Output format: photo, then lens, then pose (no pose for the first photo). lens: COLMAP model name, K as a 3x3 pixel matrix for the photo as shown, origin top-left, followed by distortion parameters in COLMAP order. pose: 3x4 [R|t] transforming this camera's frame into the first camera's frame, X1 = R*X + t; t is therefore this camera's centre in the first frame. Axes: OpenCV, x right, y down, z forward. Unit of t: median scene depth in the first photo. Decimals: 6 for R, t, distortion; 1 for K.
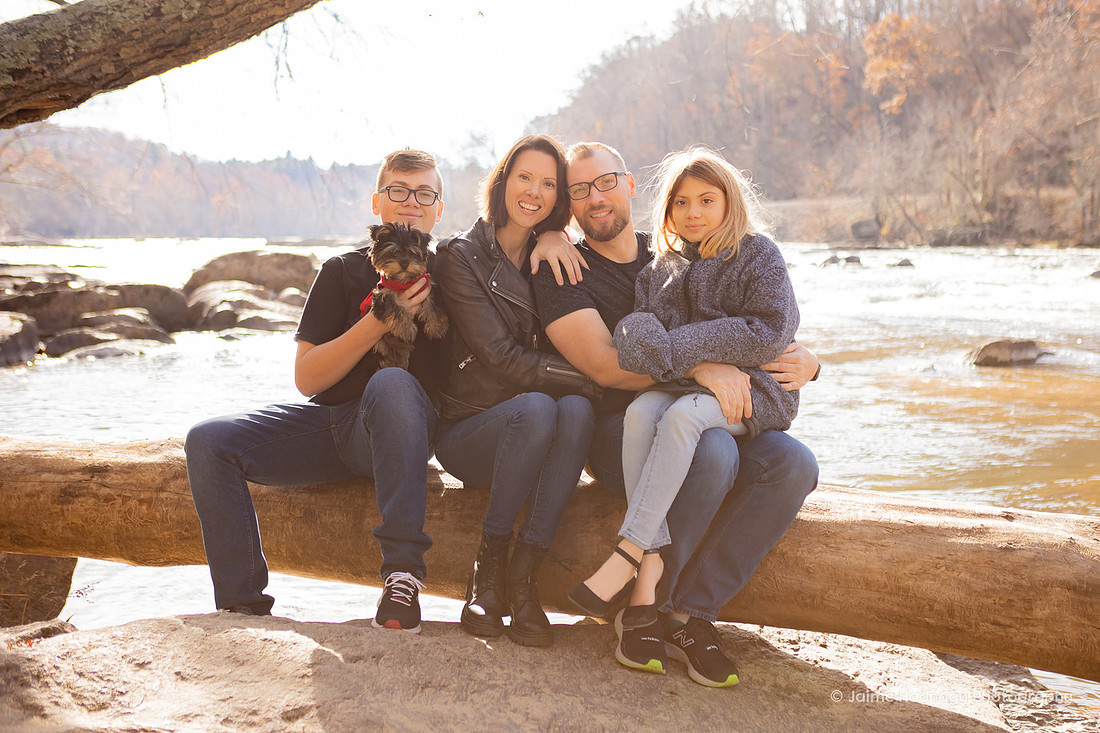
lens RADIAL K [[1326.0, 0, 569.4], [0, 1326.0, 344.6], [0, 0, 1]] dist [-0.031662, 0.052324]
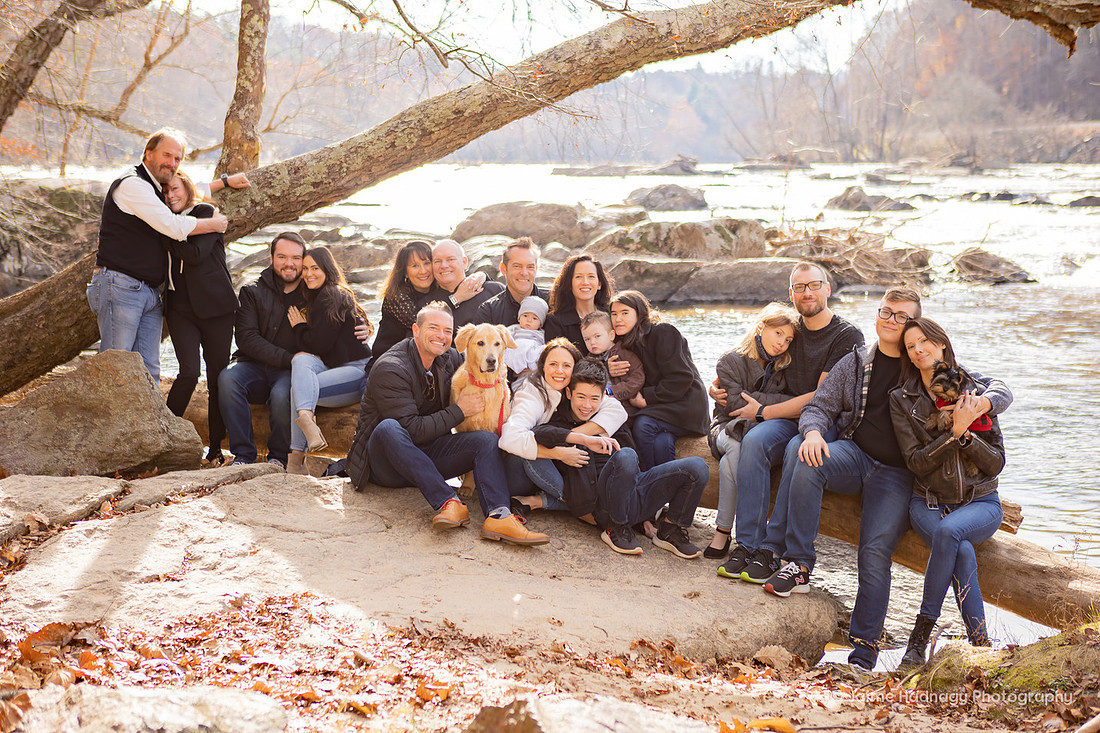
lens RADIAL K [[1595.9, 0, 550.0], [0, 1595.9, 366.5], [0, 0, 1]] dist [0.026509, 0.047898]
pose [[0.973498, 0.030935, -0.226594, 0.358159], [-0.019513, 0.998432, 0.052476, -0.077625], [0.227862, -0.046664, 0.972575, -0.963499]]
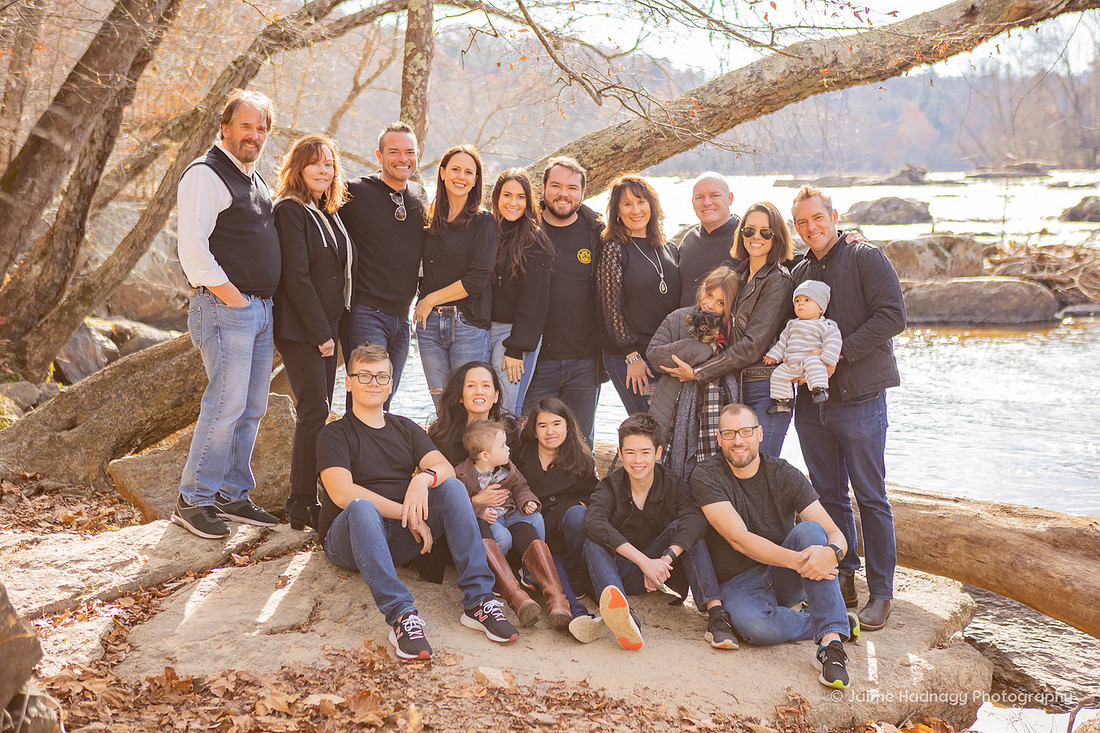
lens RADIAL K [[1628.9, 0, 569.0], [0, 1628.9, 367.1], [0, 0, 1]] dist [0.023404, 0.055328]
pose [[0.937066, 0.029466, -0.347908, 0.435277], [-0.014495, 0.998857, 0.045557, -0.109536], [0.348852, -0.037647, 0.936421, -0.939146]]
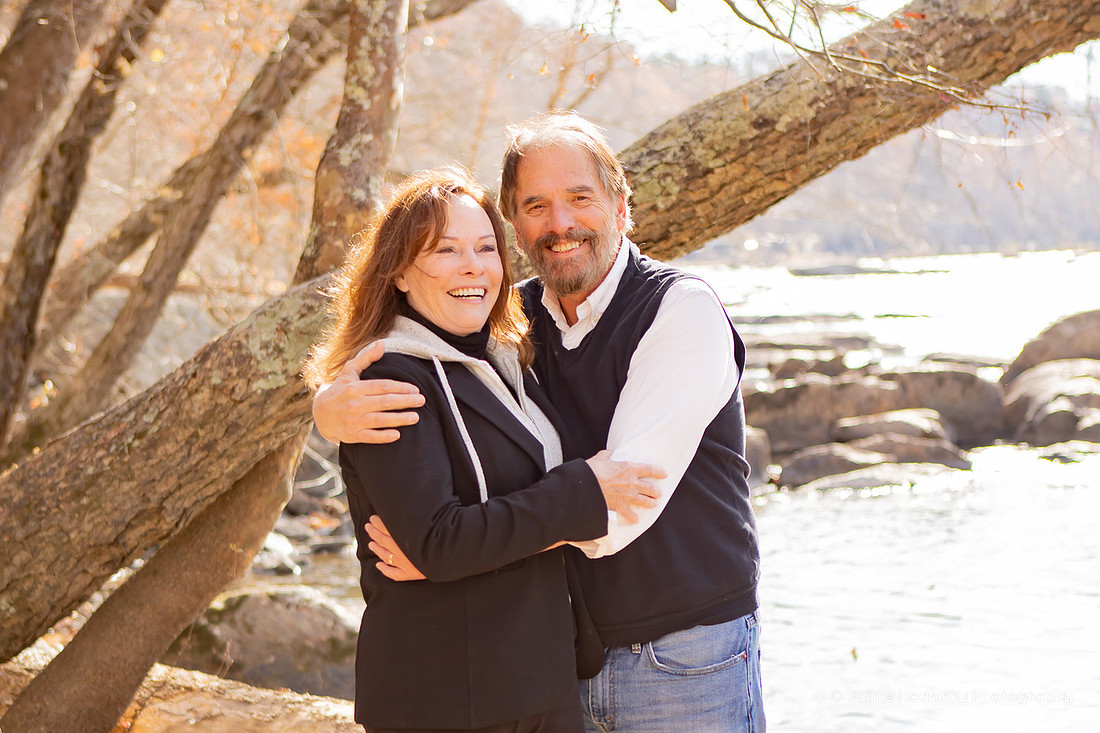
lens RADIAL K [[2223.2, 0, 548.7], [0, 2223.2, 570.1], [0, 0, 1]] dist [-0.001434, 0.069075]
pose [[0.865849, 0.035956, -0.499011, 0.317314], [-0.001955, 0.997650, 0.068493, -0.121759], [0.500301, -0.058329, 0.863885, -0.187599]]
